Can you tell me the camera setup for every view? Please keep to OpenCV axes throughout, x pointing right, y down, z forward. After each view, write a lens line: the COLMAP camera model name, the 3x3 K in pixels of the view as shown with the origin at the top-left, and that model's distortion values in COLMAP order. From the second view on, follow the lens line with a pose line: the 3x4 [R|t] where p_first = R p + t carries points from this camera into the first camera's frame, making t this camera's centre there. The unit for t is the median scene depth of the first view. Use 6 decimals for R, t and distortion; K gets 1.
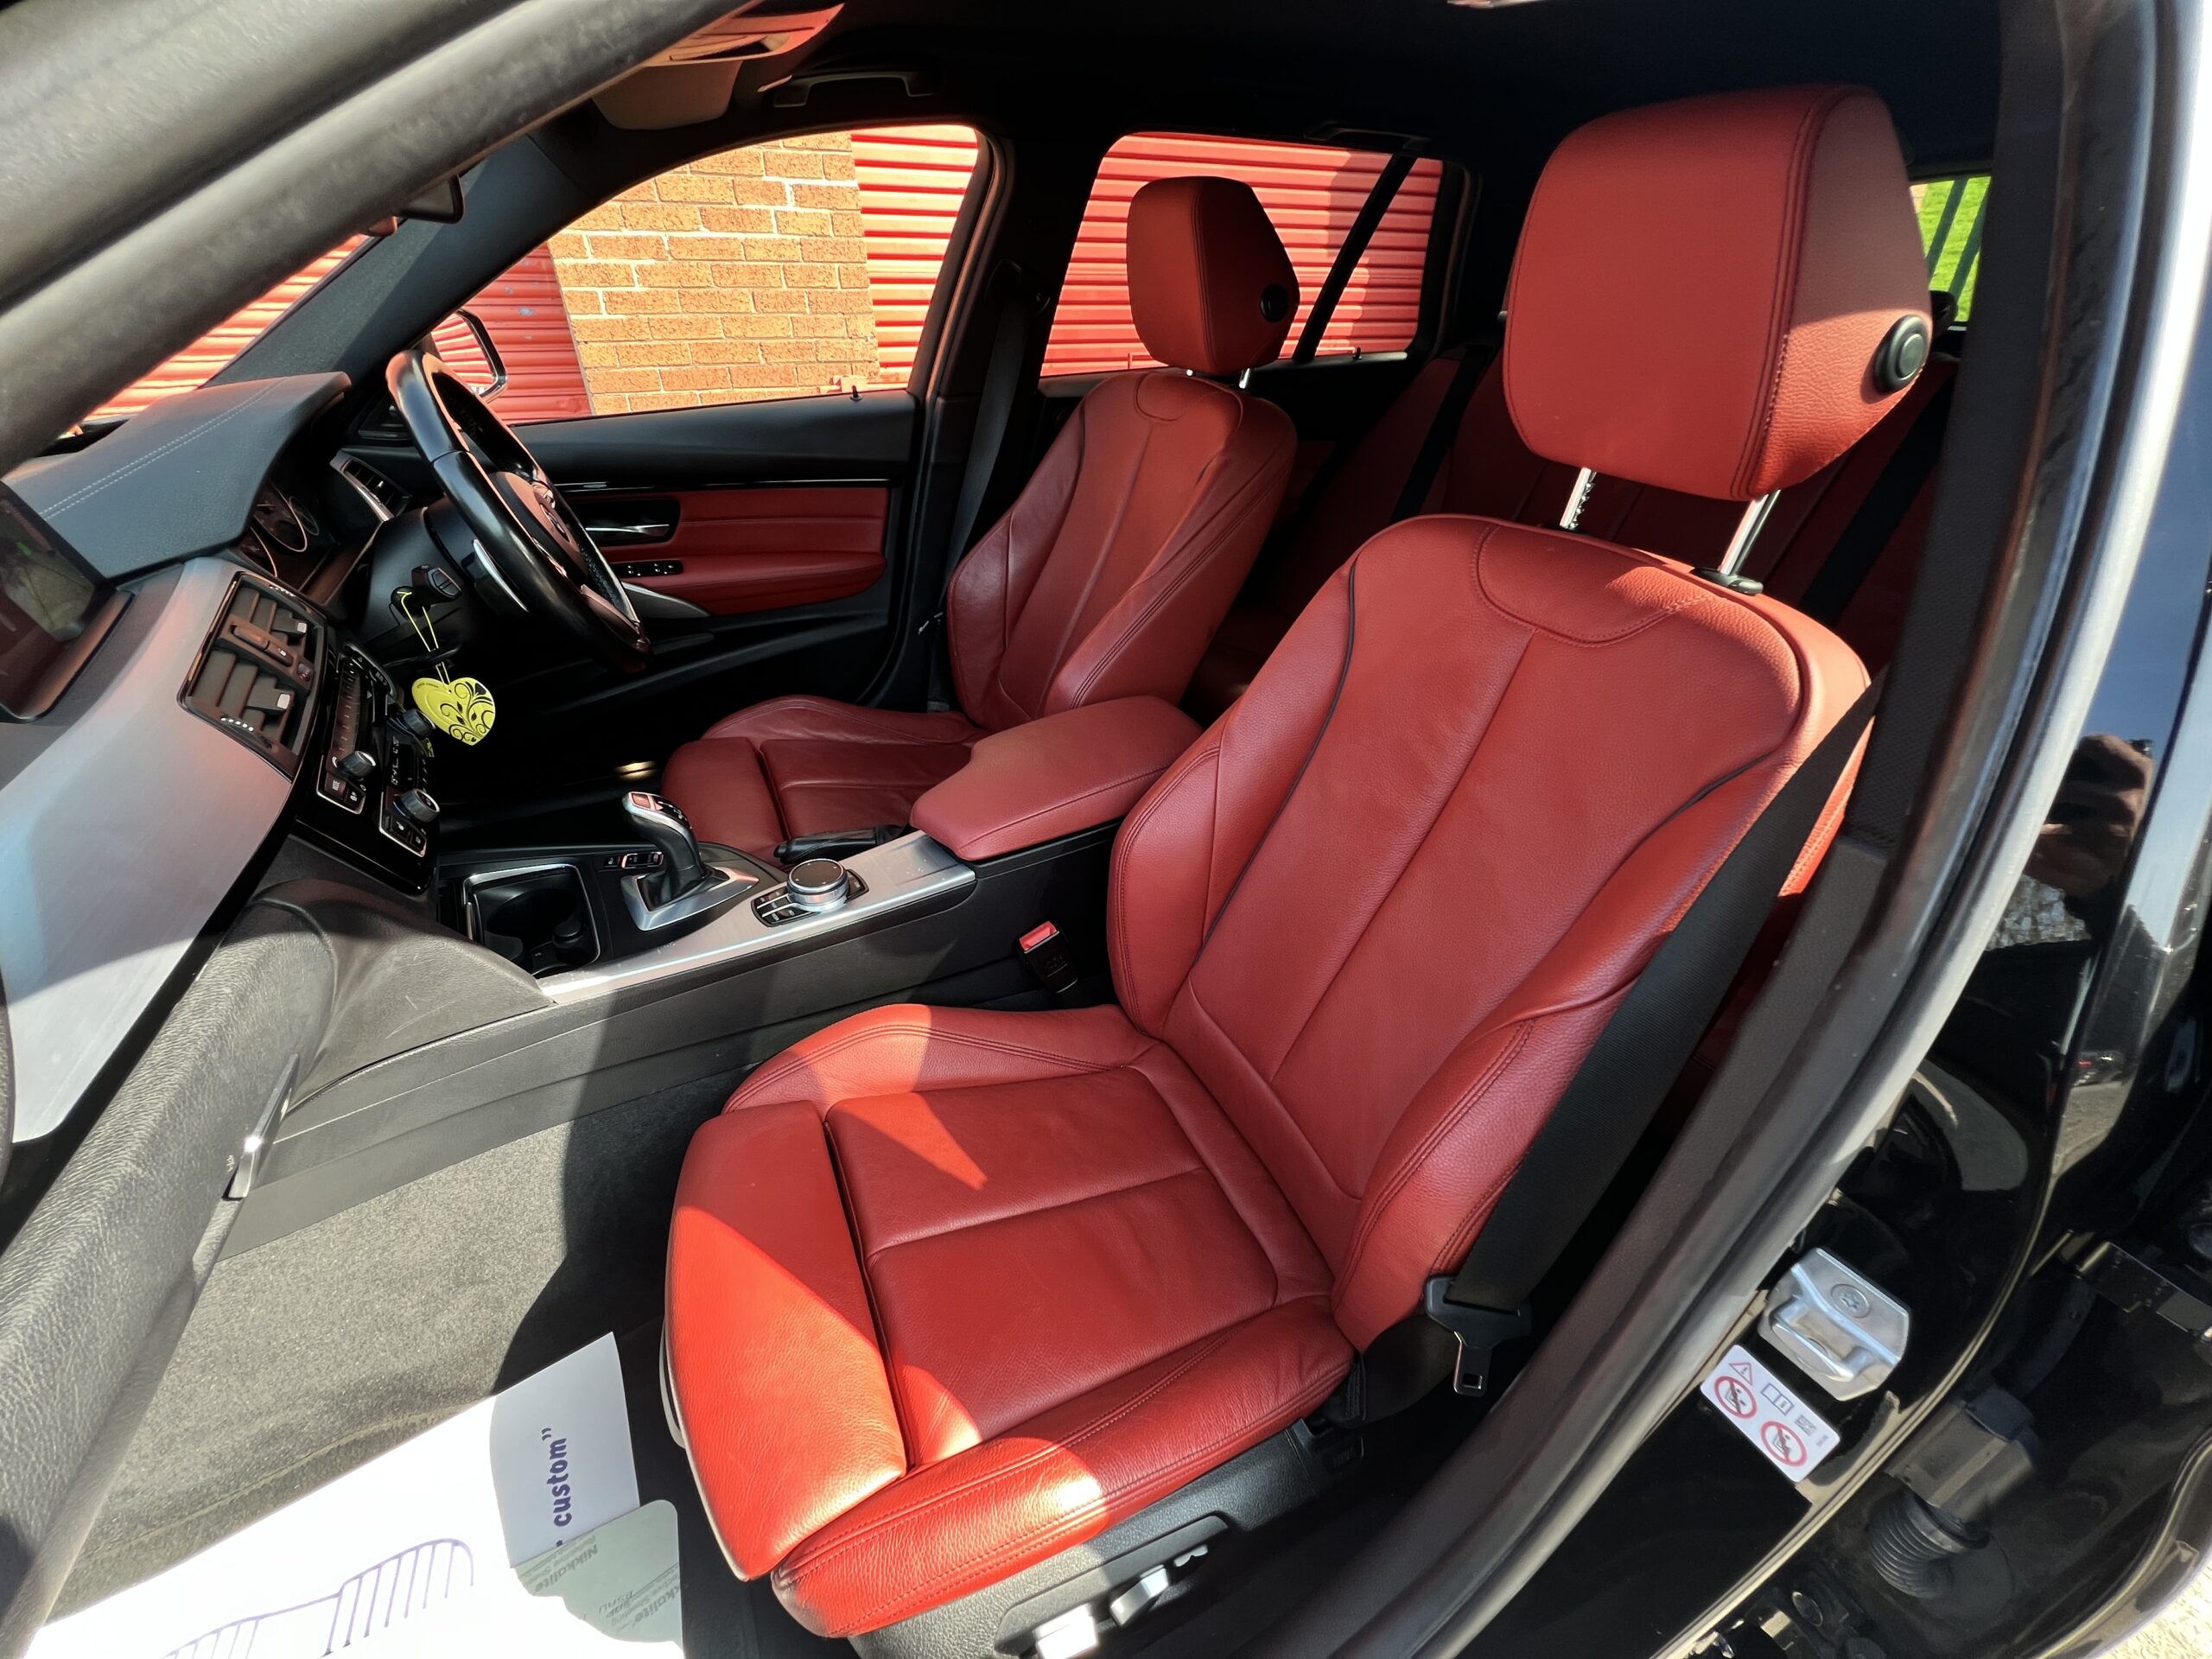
lens RADIAL K [[885.4, 0, 1106.0], [0, 885.4, 821.3], [0, 0, 1]] dist [-0.001075, 0.000018]
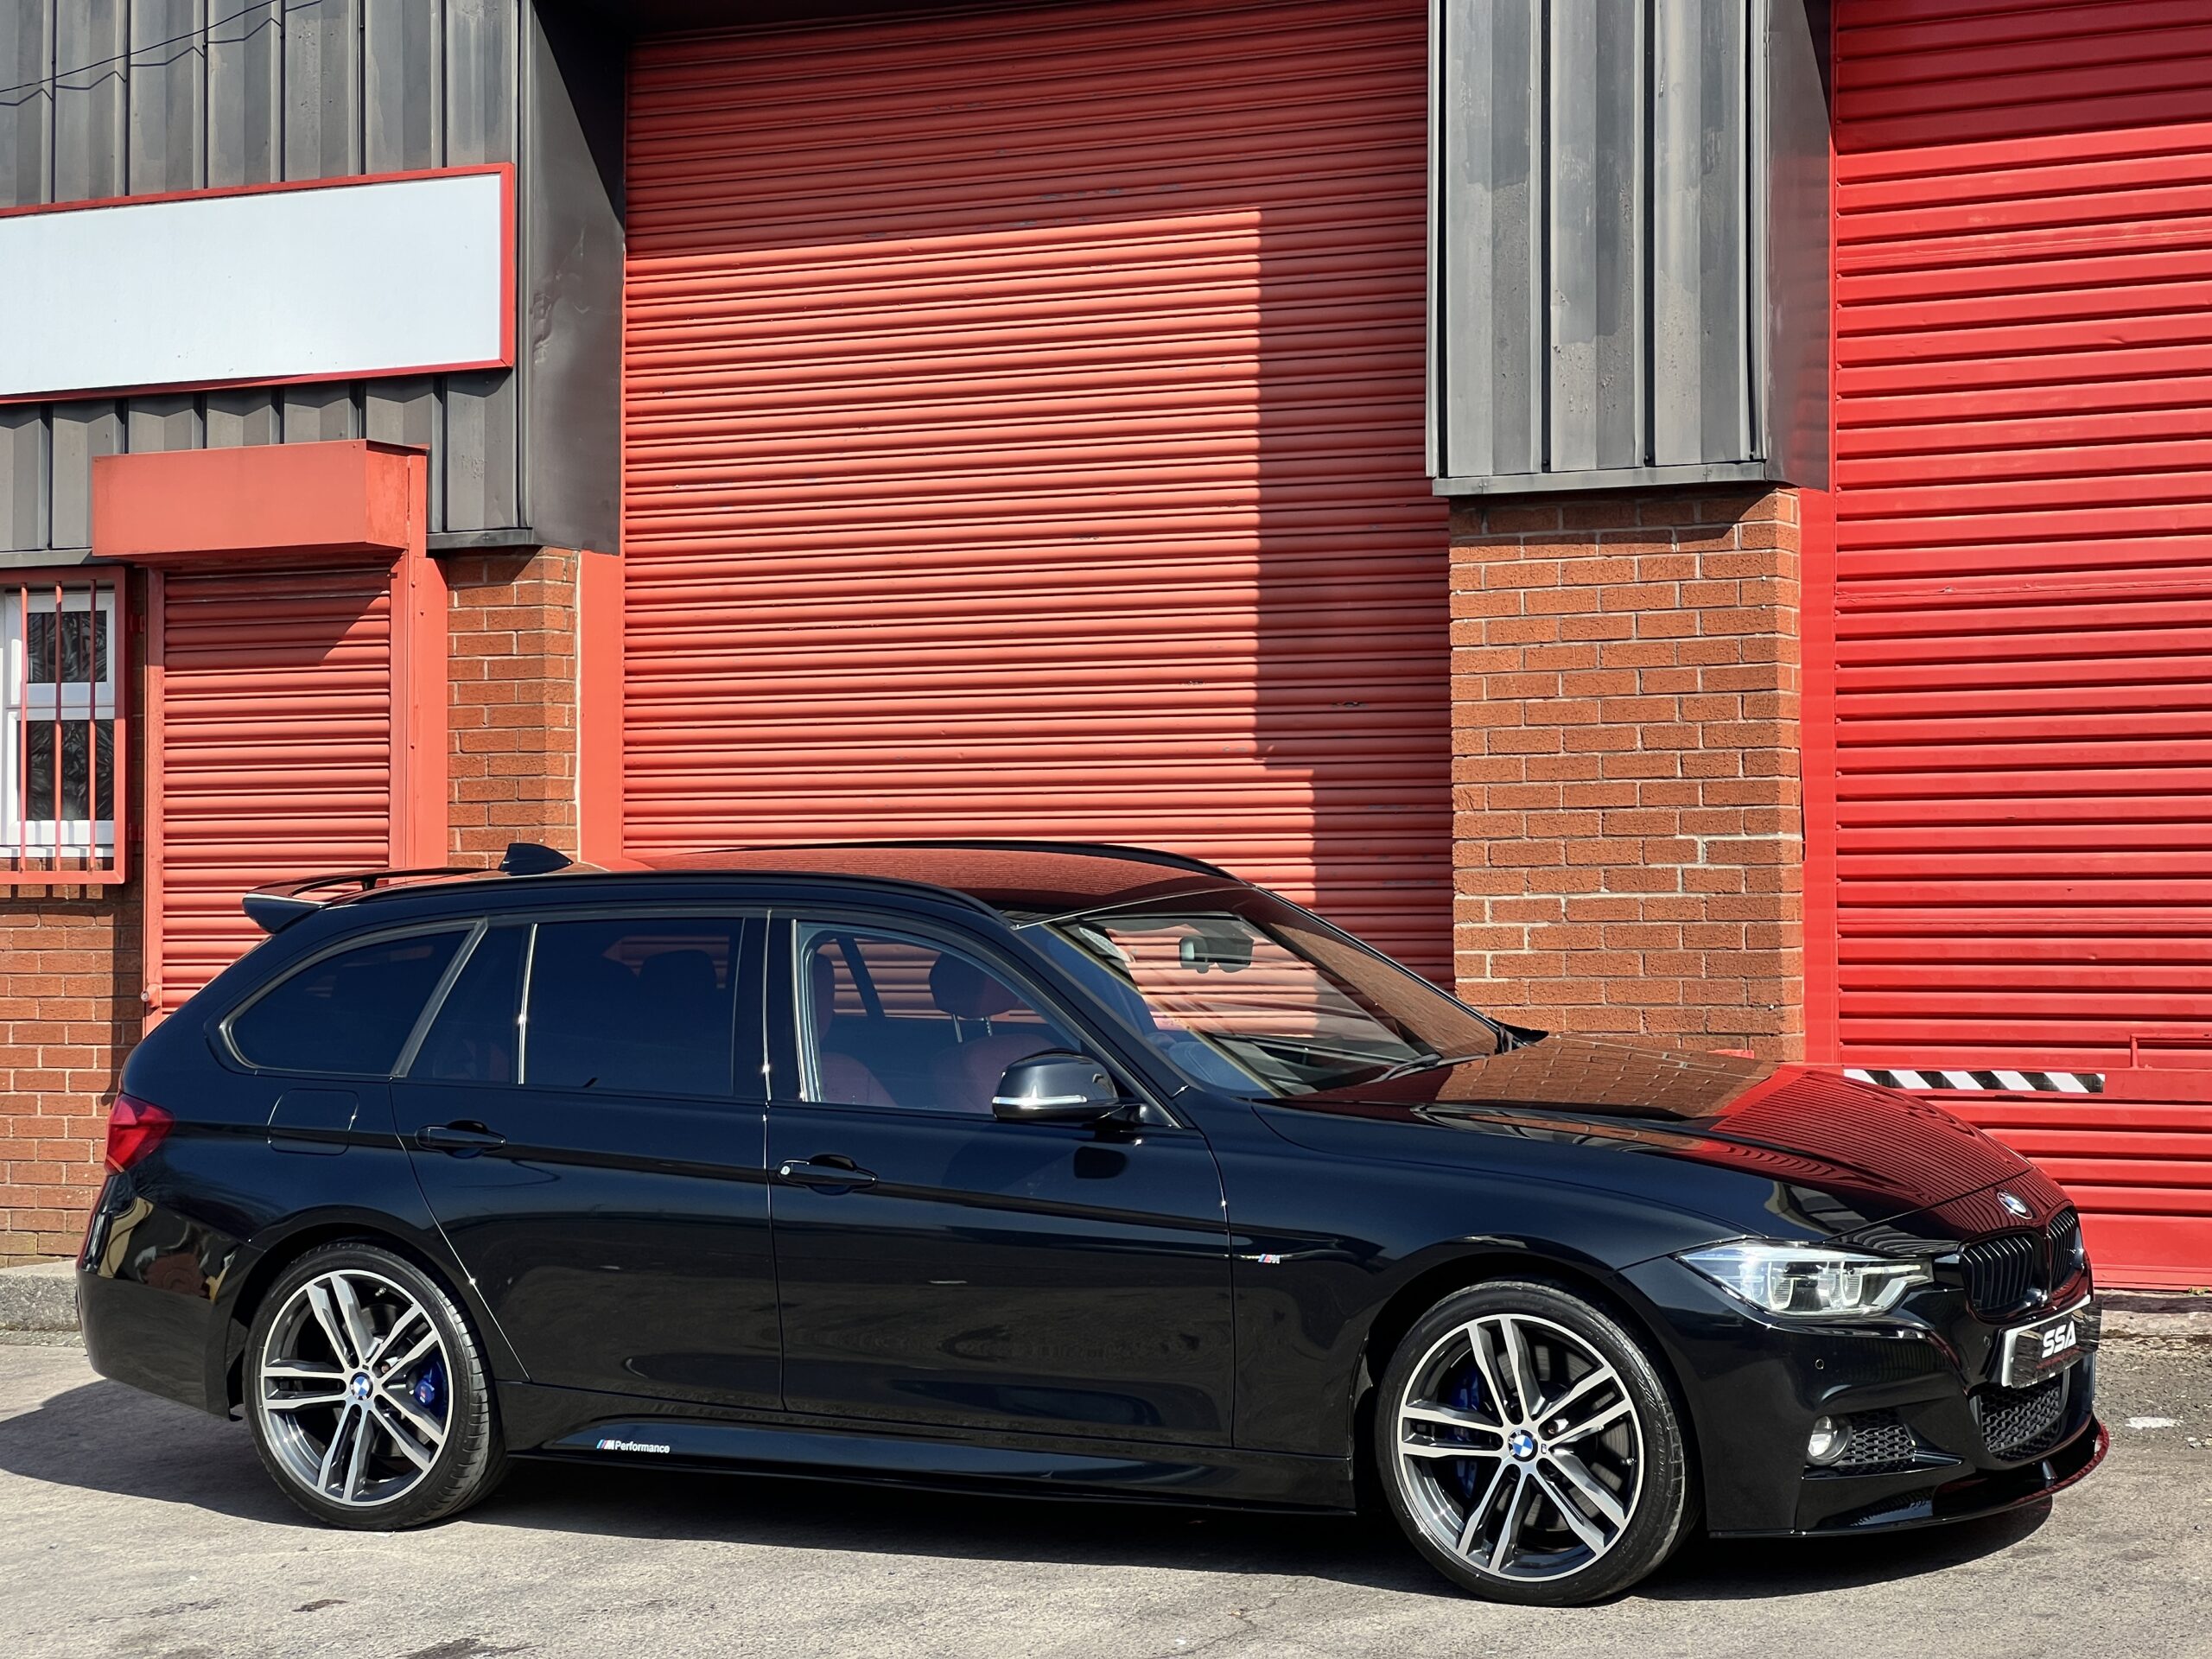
lens RADIAL K [[5019.9, 0, 1096.2], [0, 5019.9, 769.9], [0, 0, 1]] dist [0.220917, 0.000000]
pose [[0.605080, -0.015000, -0.796023, 3.063006], [-0.382315, 0.871531, -0.307032, 0.886914], [0.698365, 0.490111, 0.521611, -1.891931]]
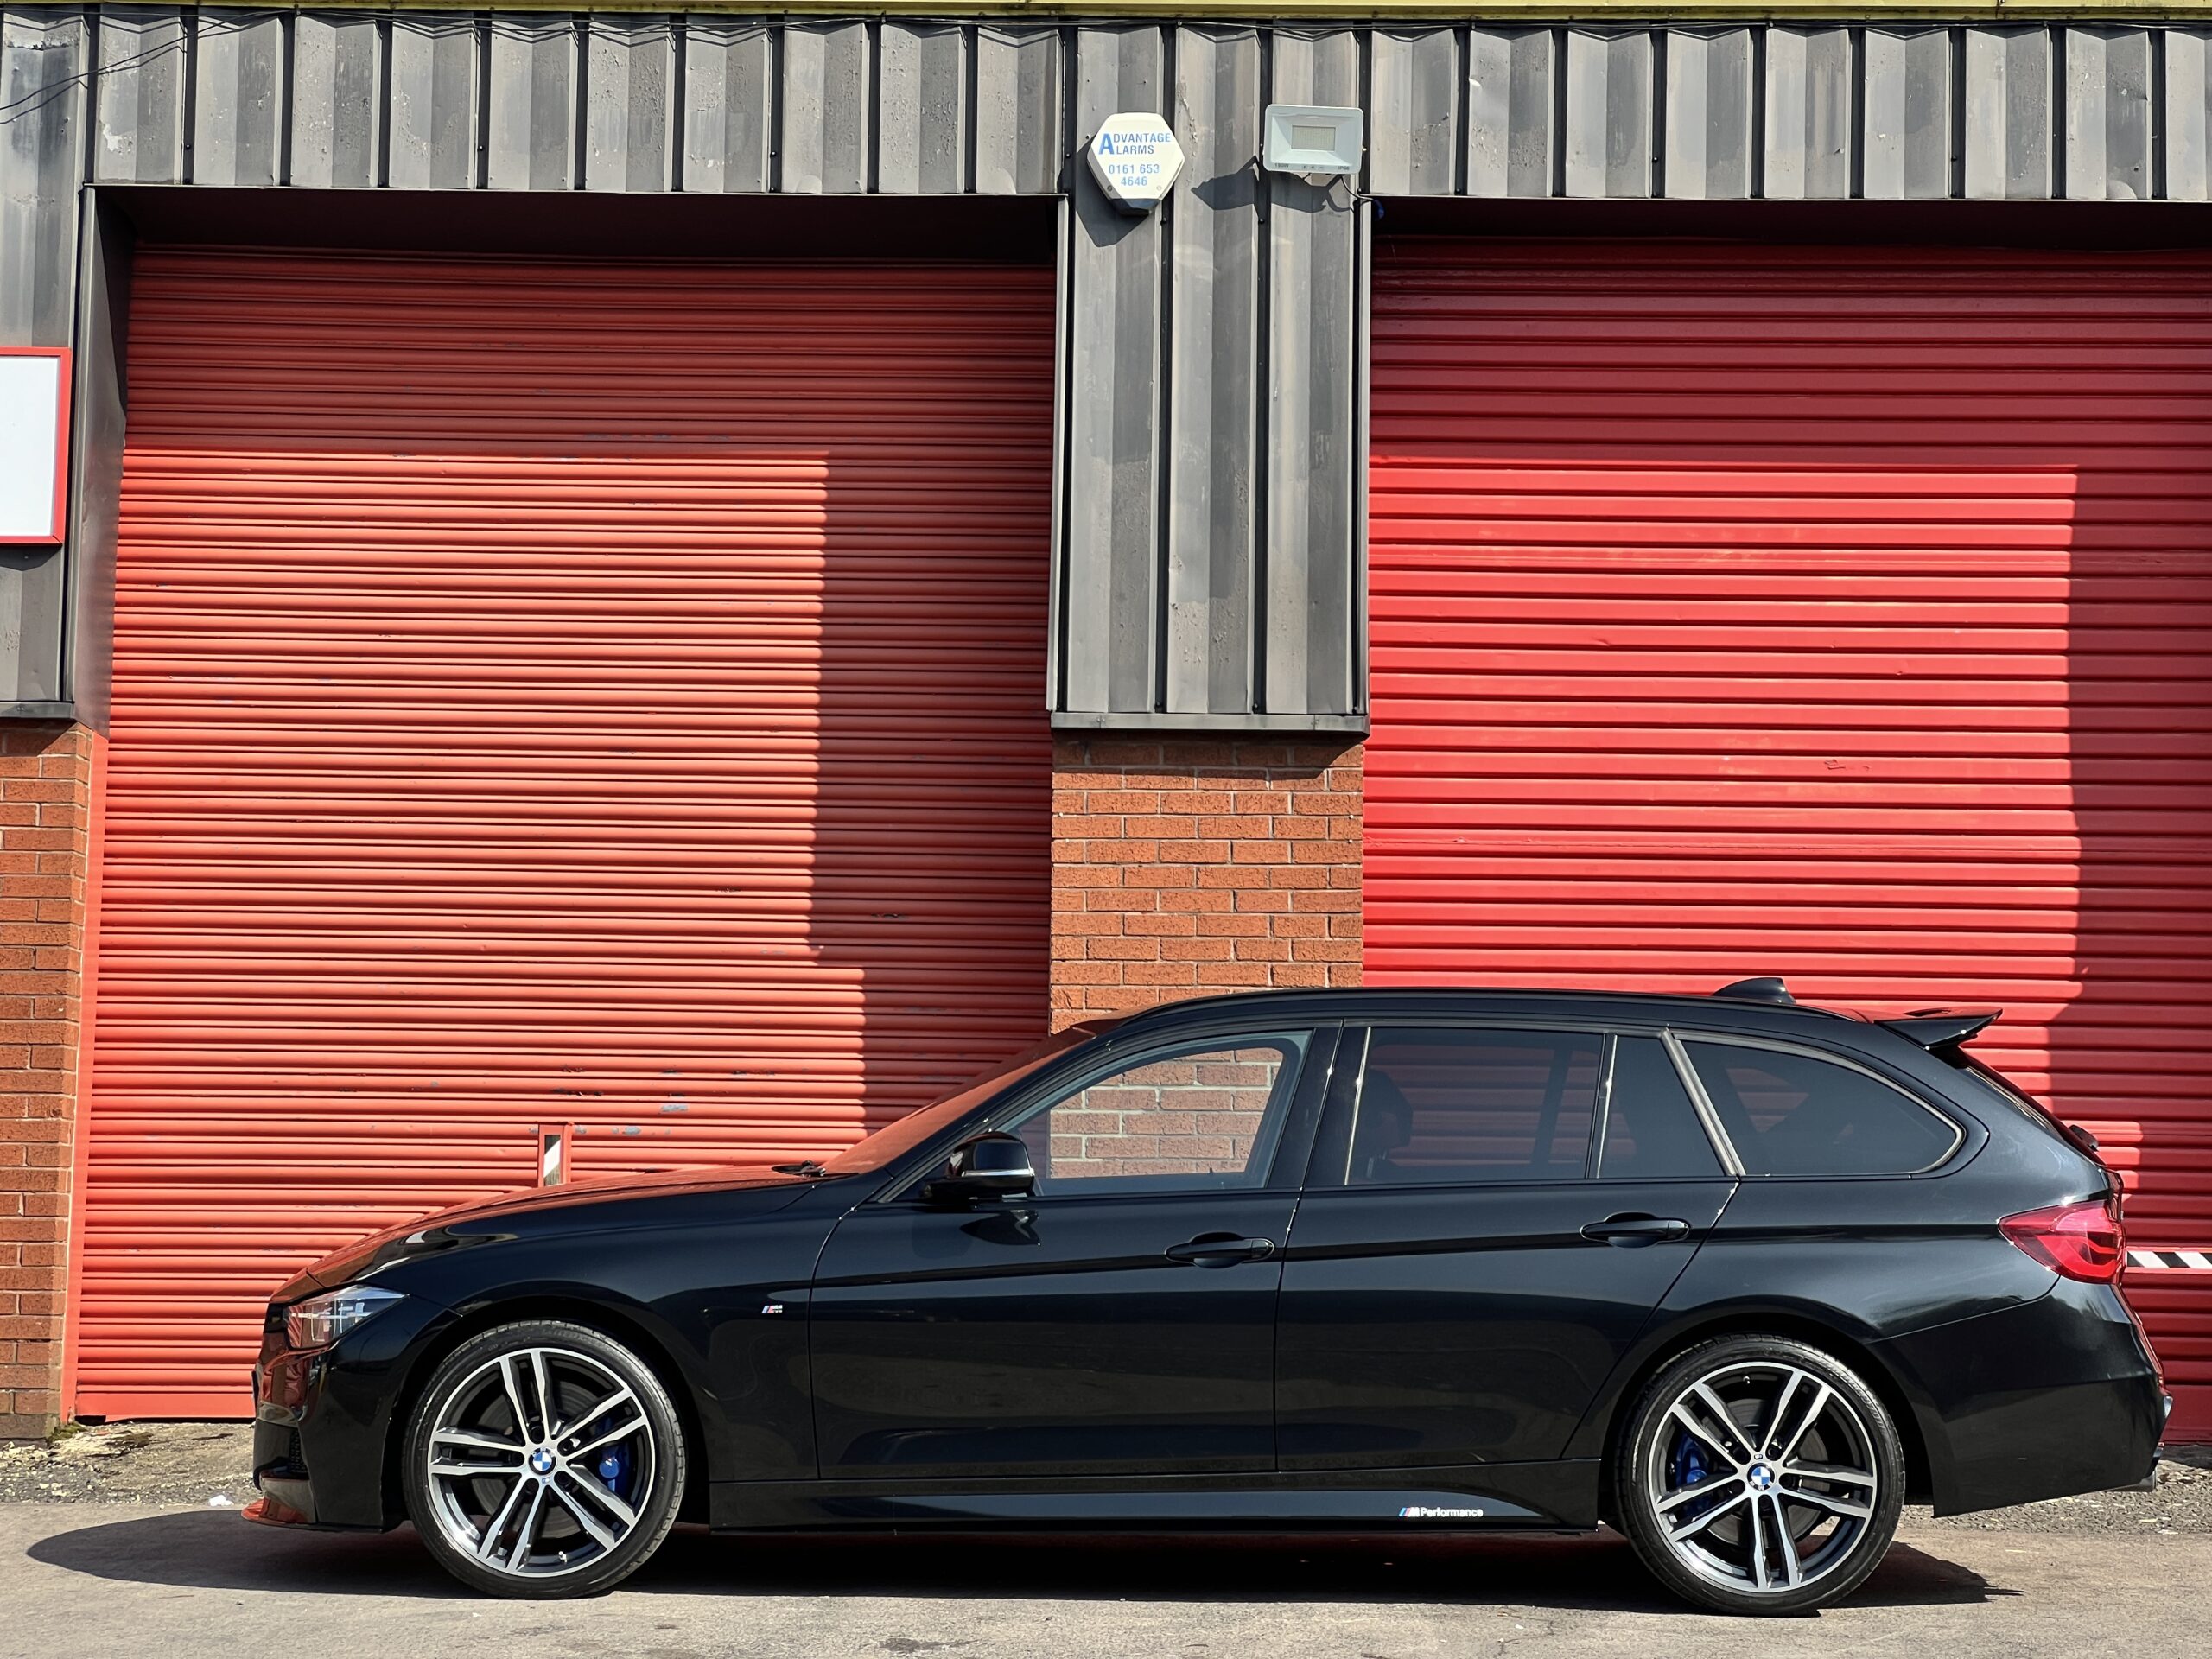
lens RADIAL K [[5019.9, 0, 1088.4], [0, 5019.9, 744.0], [0, 0, 1]] dist [0.220917, 0.000000]
pose [[0.903484, -0.028121, -0.427698, 1.778231], [-0.228061, 0.813330, -0.535240, 1.976338], [0.362911, 0.581122, 0.728418, -3.223373]]
